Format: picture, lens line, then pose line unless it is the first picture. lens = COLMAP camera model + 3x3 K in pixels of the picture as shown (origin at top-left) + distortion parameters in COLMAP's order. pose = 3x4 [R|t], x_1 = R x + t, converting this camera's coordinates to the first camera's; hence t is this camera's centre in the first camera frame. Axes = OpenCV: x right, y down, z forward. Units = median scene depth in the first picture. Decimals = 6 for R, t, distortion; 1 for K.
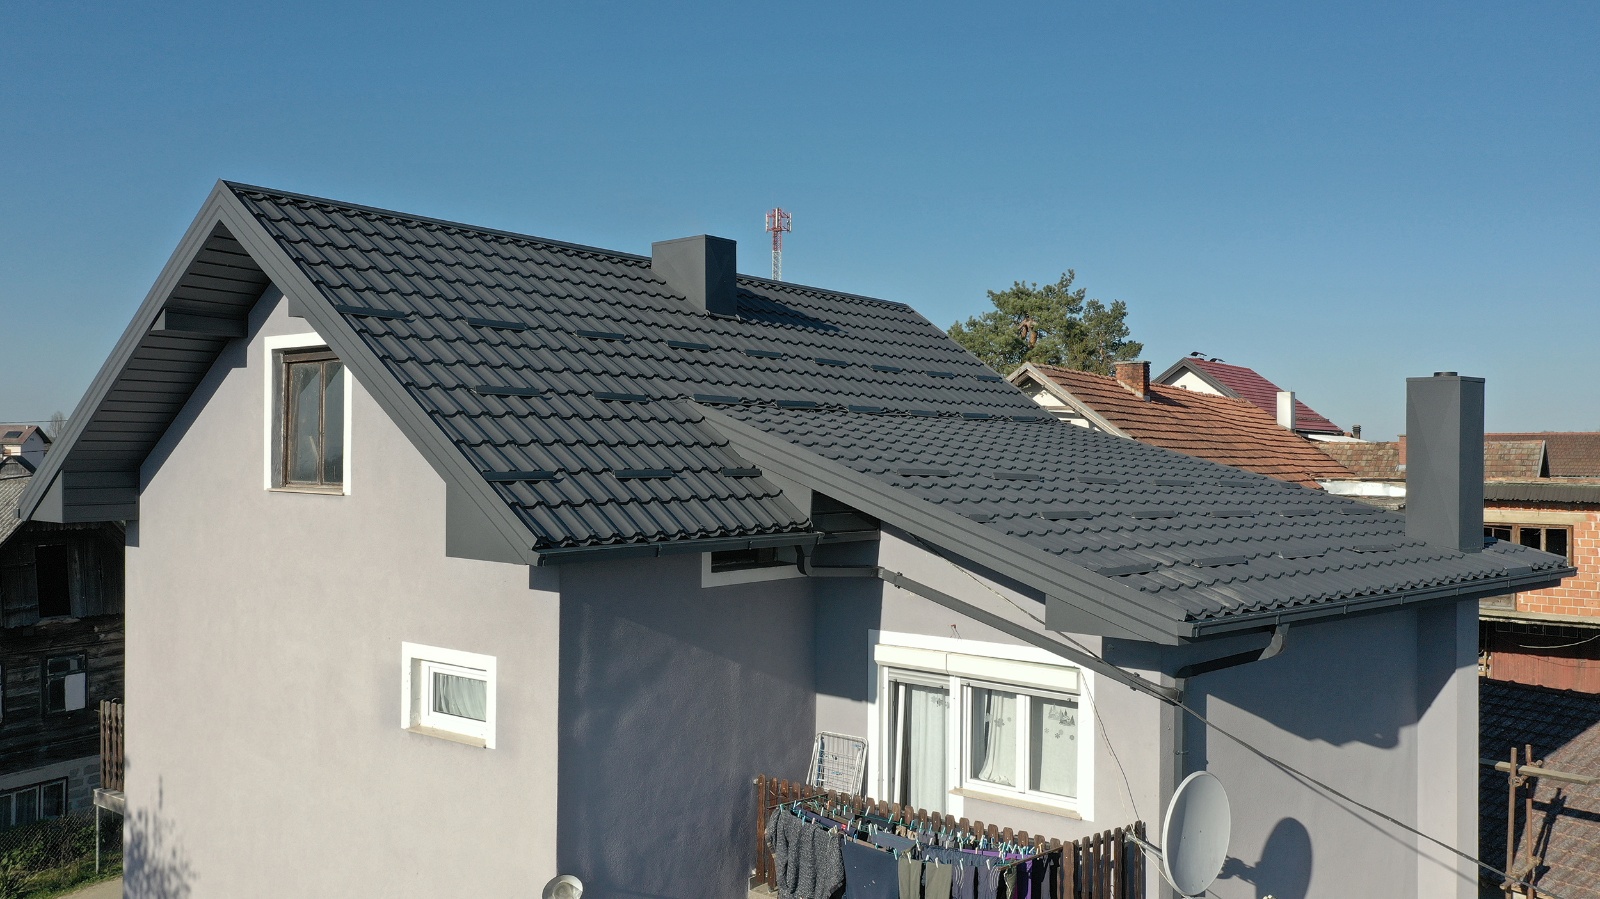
lens RADIAL K [[1262.6, 0, 796.6], [0, 1262.6, 450.0], [0, 0, 1]] dist [0.011786, -0.000746]
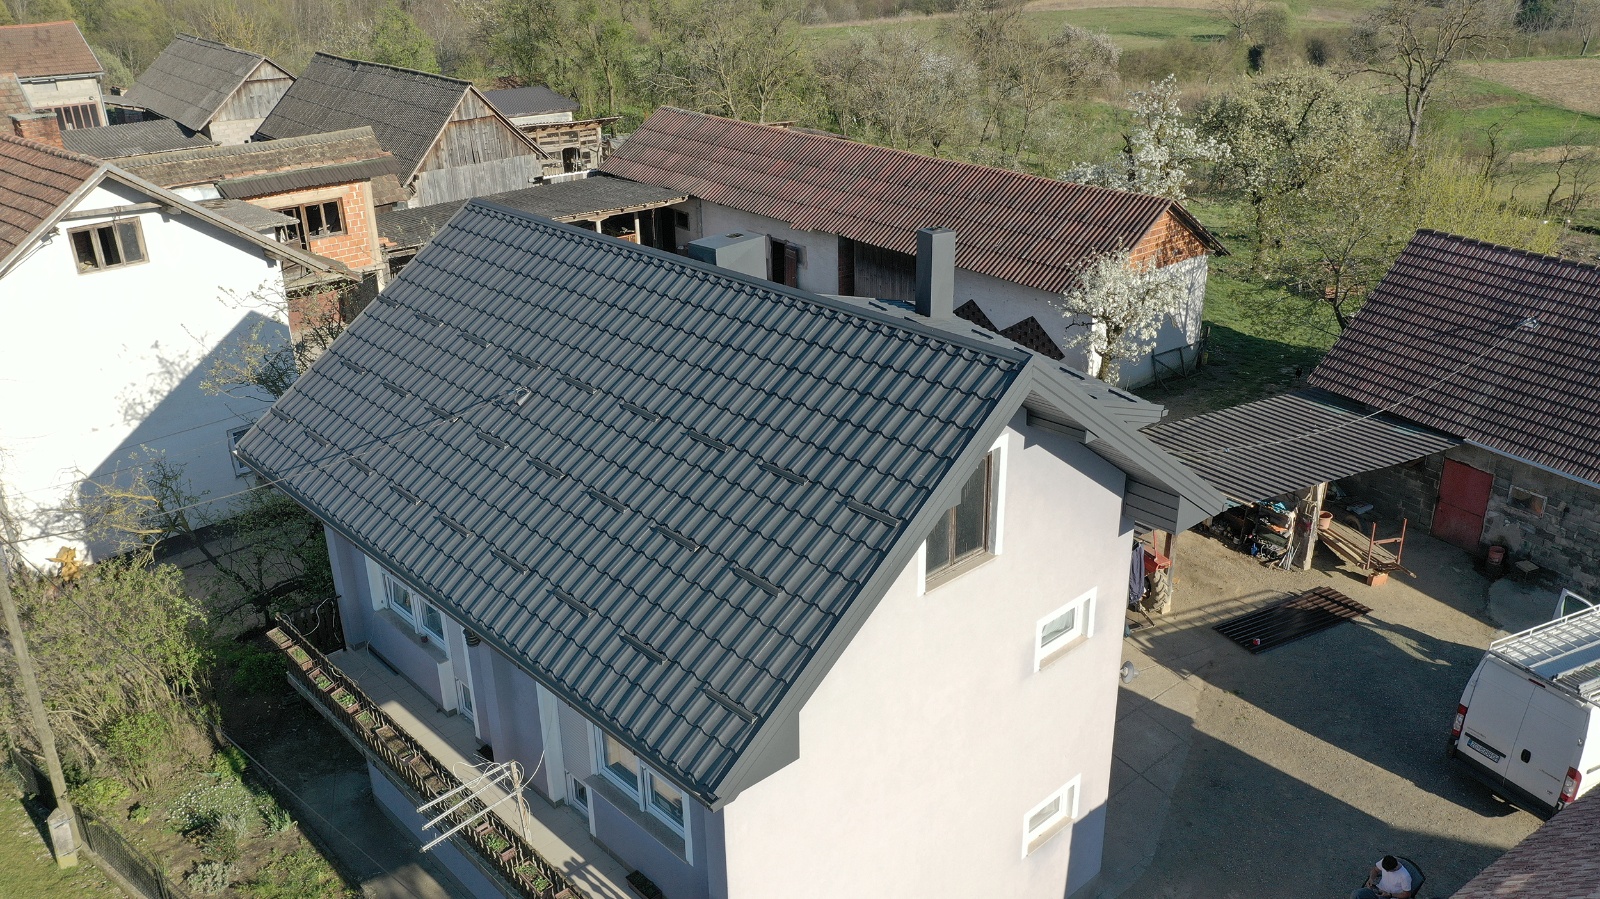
lens RADIAL K [[1262.6, 0, 794.7], [0, 1262.6, 449.4], [0, 0, 1]] dist [0.011786, -0.000746]
pose [[0.157584, -0.397630, 0.903912, -1.568096], [0.014684, 0.916191, 0.400472, -0.598831], [-0.987396, -0.049835, 0.150216, 1.074330]]
